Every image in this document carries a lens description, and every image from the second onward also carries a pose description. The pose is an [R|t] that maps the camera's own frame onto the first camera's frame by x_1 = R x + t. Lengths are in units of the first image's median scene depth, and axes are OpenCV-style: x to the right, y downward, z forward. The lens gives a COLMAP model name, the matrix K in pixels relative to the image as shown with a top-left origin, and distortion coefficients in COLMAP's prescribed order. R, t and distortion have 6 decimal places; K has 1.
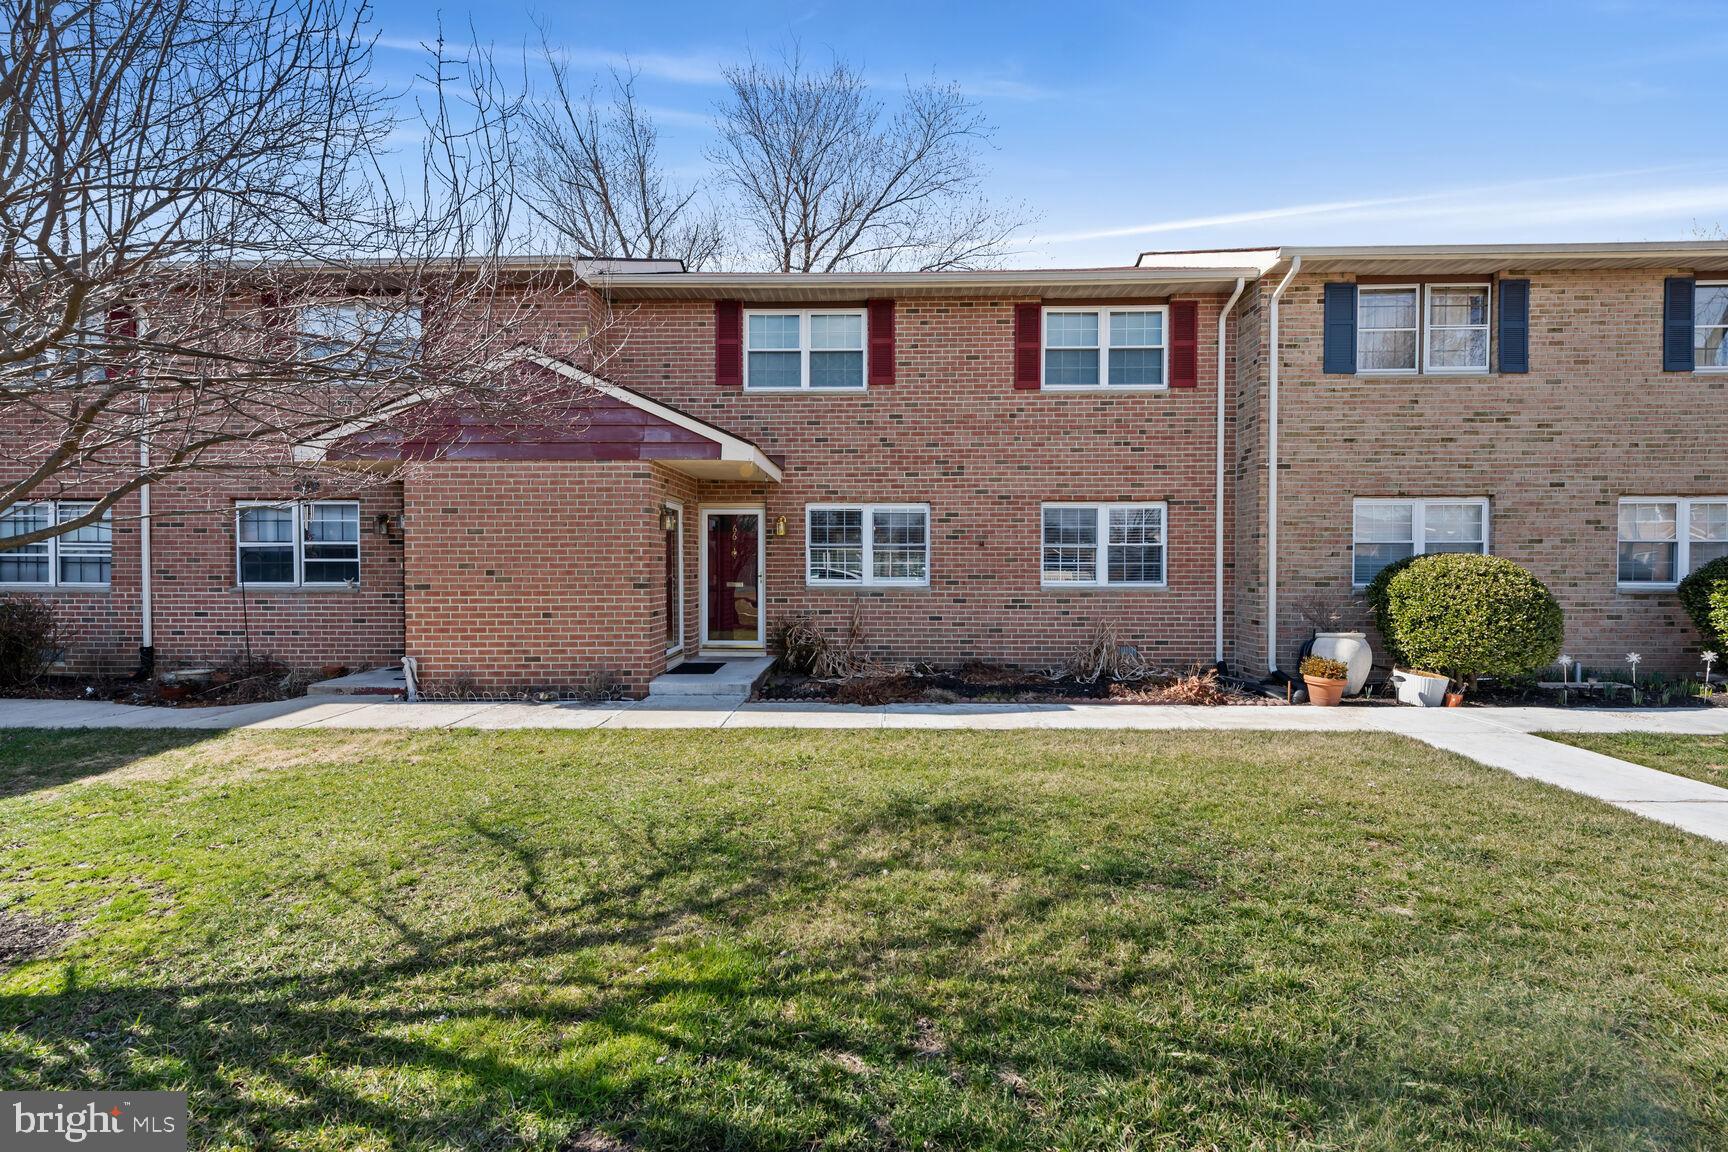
lens RADIAL K [[721.2, 0, 866.3], [0, 721.2, 571.5], [0, 0, 1]] dist [0.008642, -0.002477]
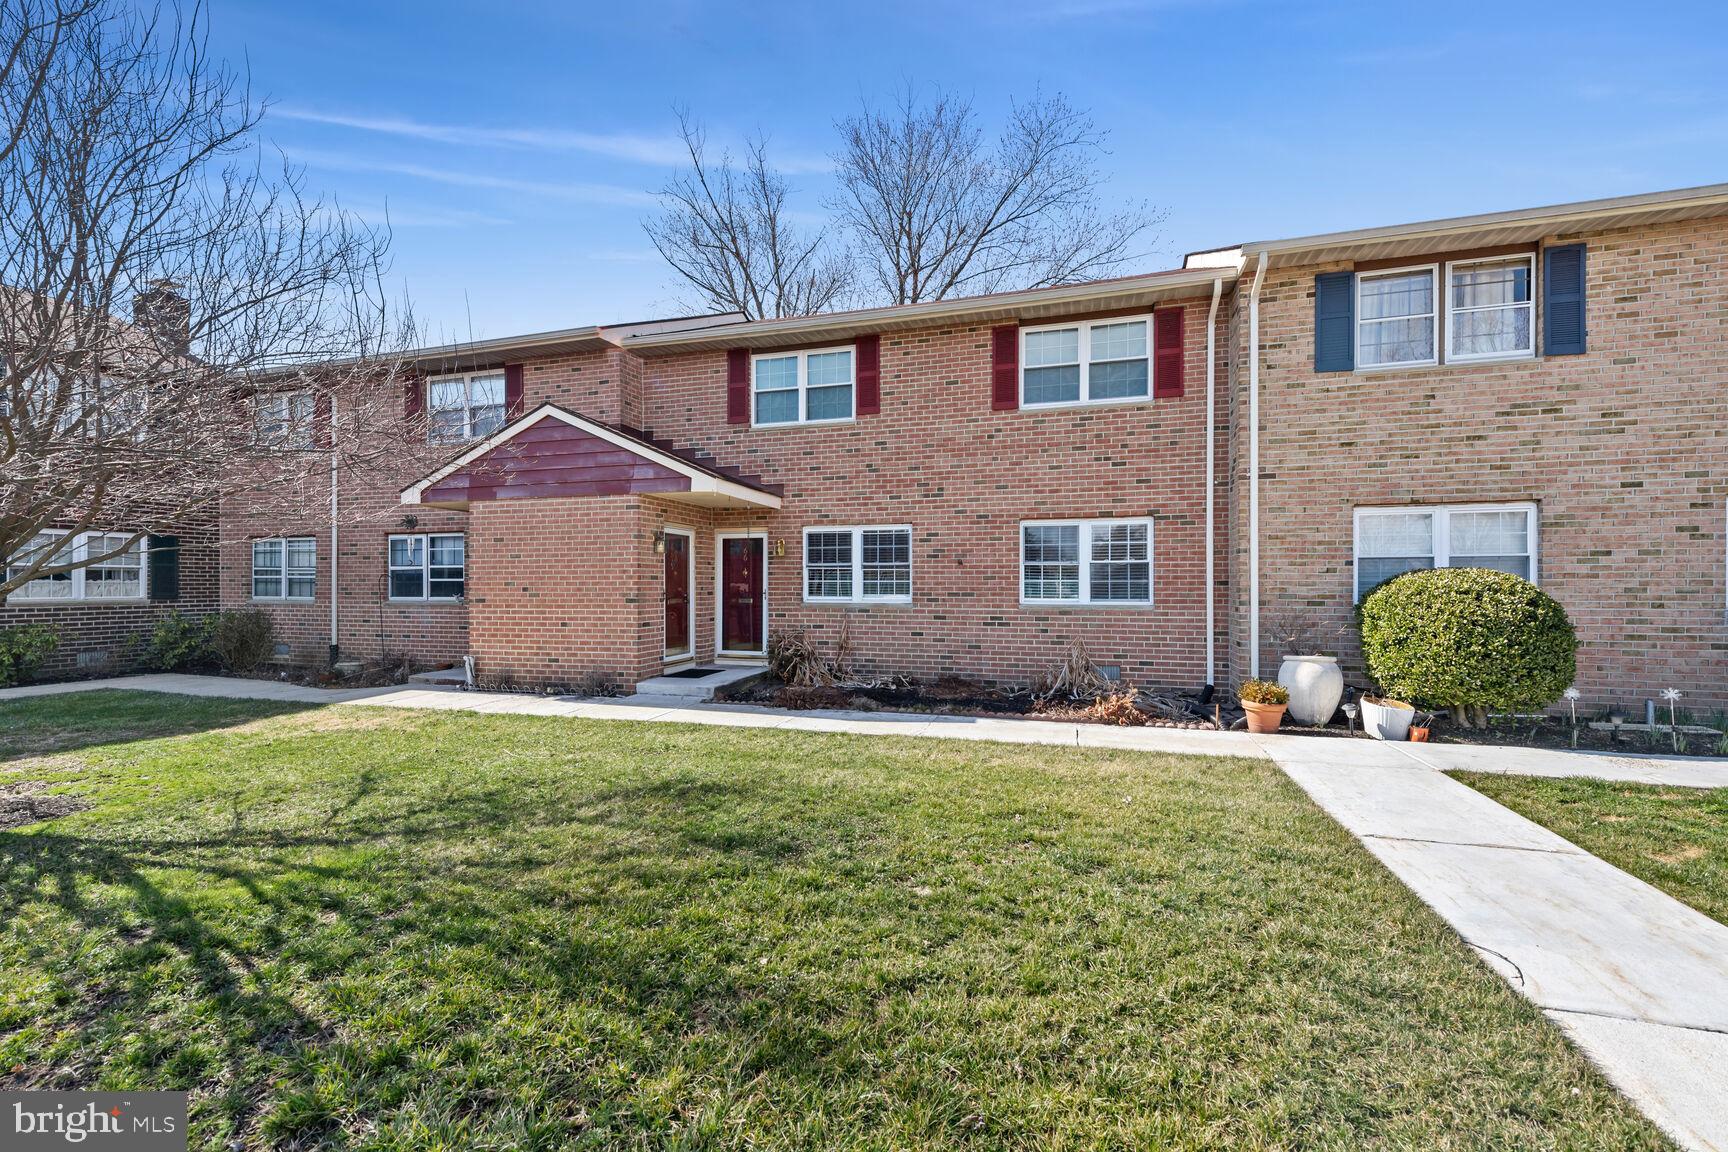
lens RADIAL K [[721.2, 0, 859.2], [0, 721.2, 578.7], [0, 0, 1]] dist [0.008642, -0.002477]
pose [[0.963088, -0.003087, -0.269169, 0.326314], [-0.001697, 0.999845, -0.017541, 0.003632], [0.269181, 0.017351, 0.962933, -0.032368]]
